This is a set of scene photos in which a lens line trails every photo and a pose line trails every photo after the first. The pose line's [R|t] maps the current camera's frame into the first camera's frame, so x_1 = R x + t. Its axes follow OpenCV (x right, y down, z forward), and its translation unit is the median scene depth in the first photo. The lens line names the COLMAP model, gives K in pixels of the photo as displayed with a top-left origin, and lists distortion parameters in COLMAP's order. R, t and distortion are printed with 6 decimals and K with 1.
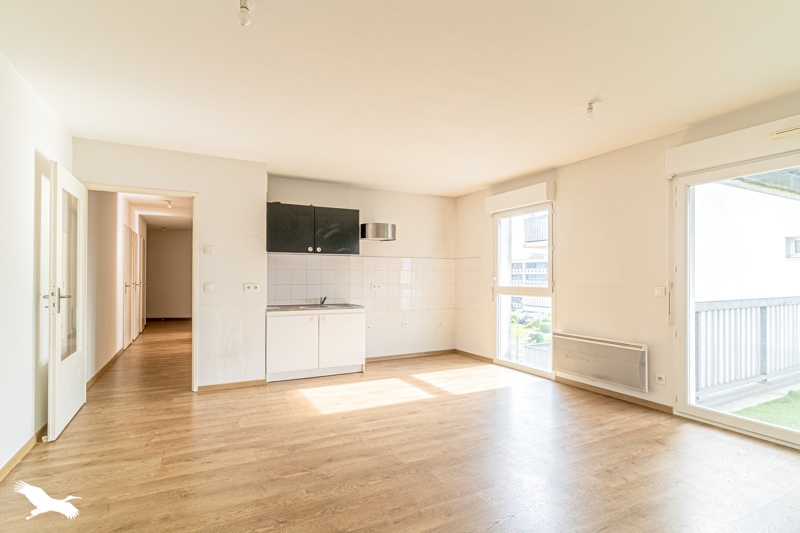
lens RADIAL K [[391.0, 0, 373.6], [0, 391.0, 276.5], [0, 0, 1]] dist [0.000644, -0.000258]
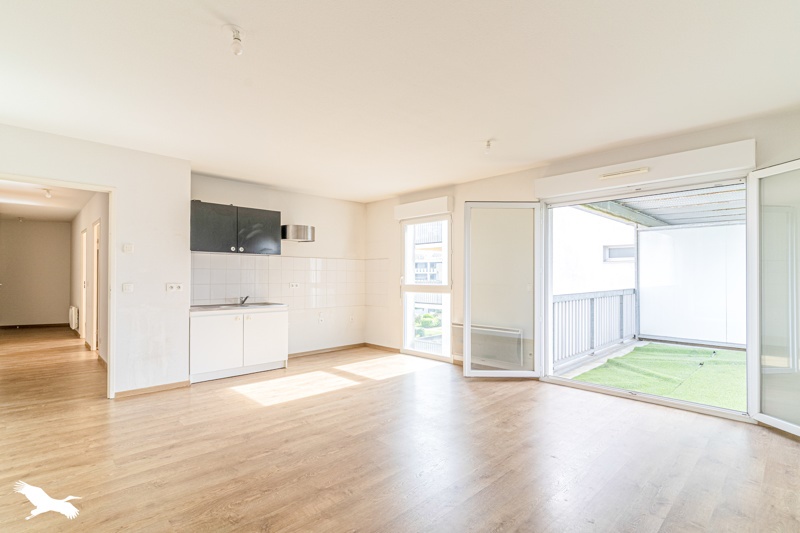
lens RADIAL K [[395.0, 0, 378.4], [0, 395.0, 276.9], [0, 0, 1]] dist [-0.001833, -0.000234]
pose [[0.955969, -0.000774, 0.293468, -0.120060], [-0.000050, 0.999996, 0.002800, -0.000741], [-0.293469, -0.002691, 0.955965, -0.093327]]
